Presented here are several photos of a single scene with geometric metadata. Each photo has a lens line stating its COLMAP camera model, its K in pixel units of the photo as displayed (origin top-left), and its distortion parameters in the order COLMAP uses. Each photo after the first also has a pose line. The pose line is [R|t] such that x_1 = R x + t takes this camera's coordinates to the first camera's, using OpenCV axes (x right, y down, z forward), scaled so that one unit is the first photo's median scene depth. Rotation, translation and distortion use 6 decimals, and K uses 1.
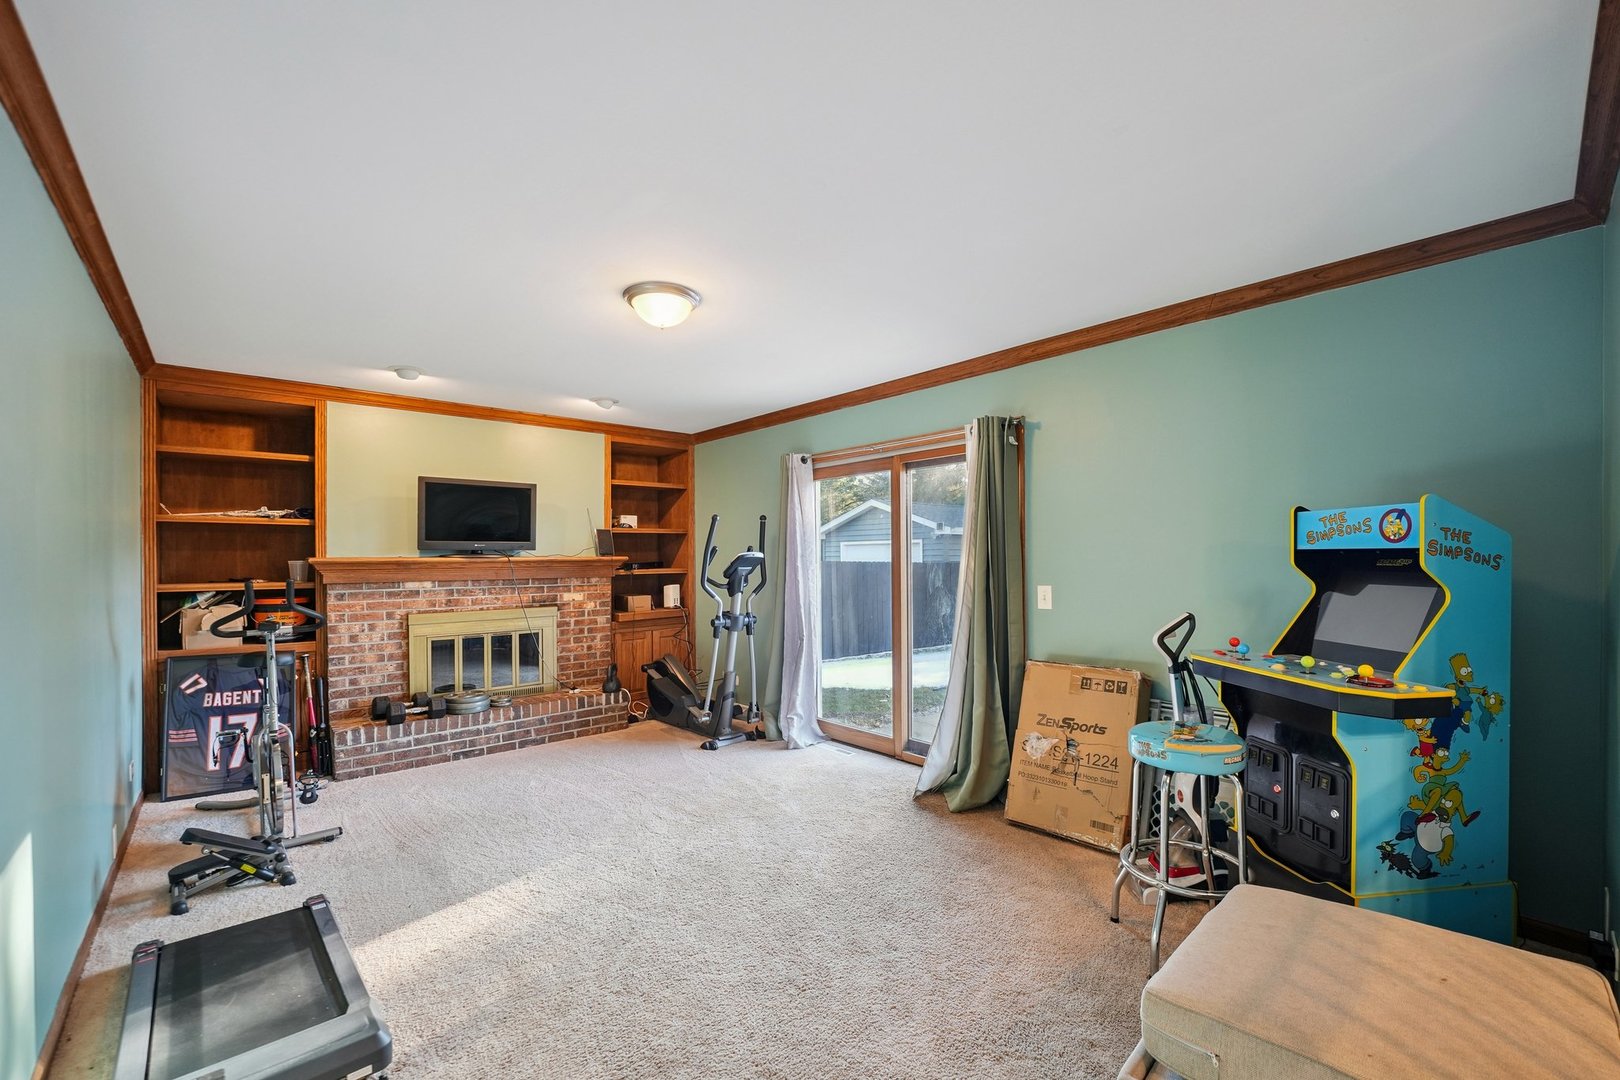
lens RADIAL K [[664.3, 0, 811.7], [0, 664.3, 564.0], [0, 0, 1]] dist [-0.000691, -0.000043]
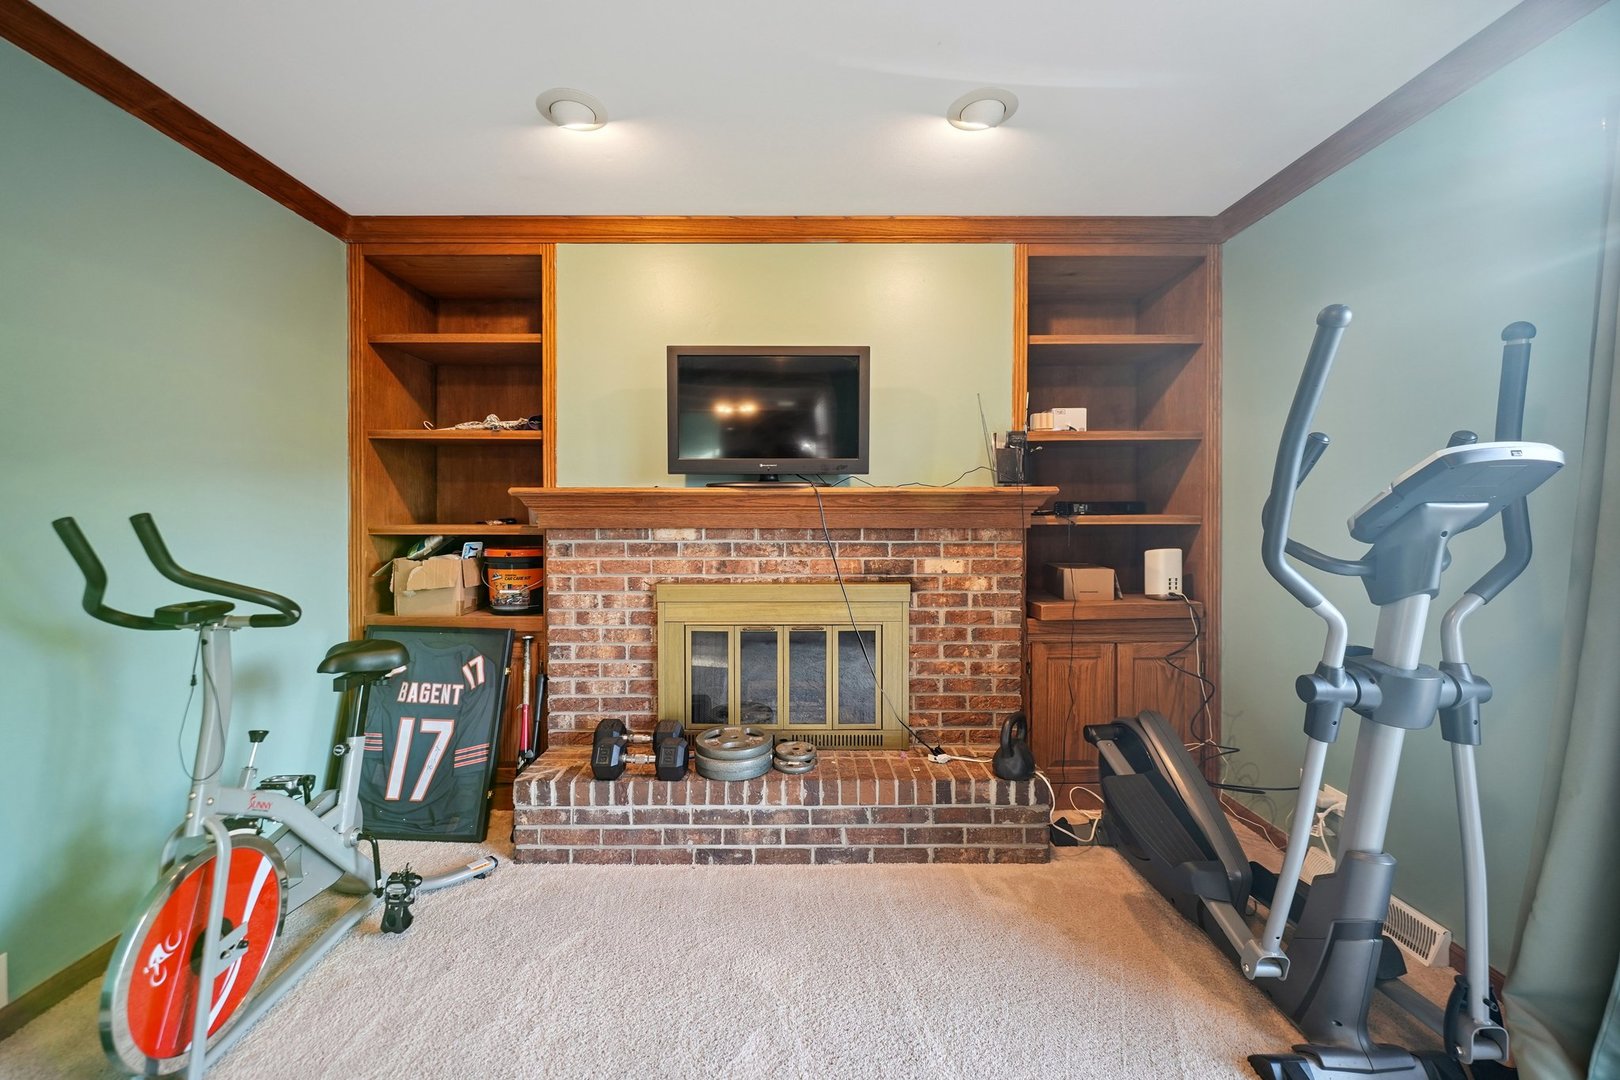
lens RADIAL K [[630.6, 0, 805.8], [0, 630.6, 514.7], [0, 0, 1]] dist [-0.002110, -0.000249]
pose [[0.740728, 0.007408, -0.671765, -0.126476], [-0.010098, 0.999949, -0.000108, 0.012486], [0.671730, 0.006863, 0.740765, 0.641830]]
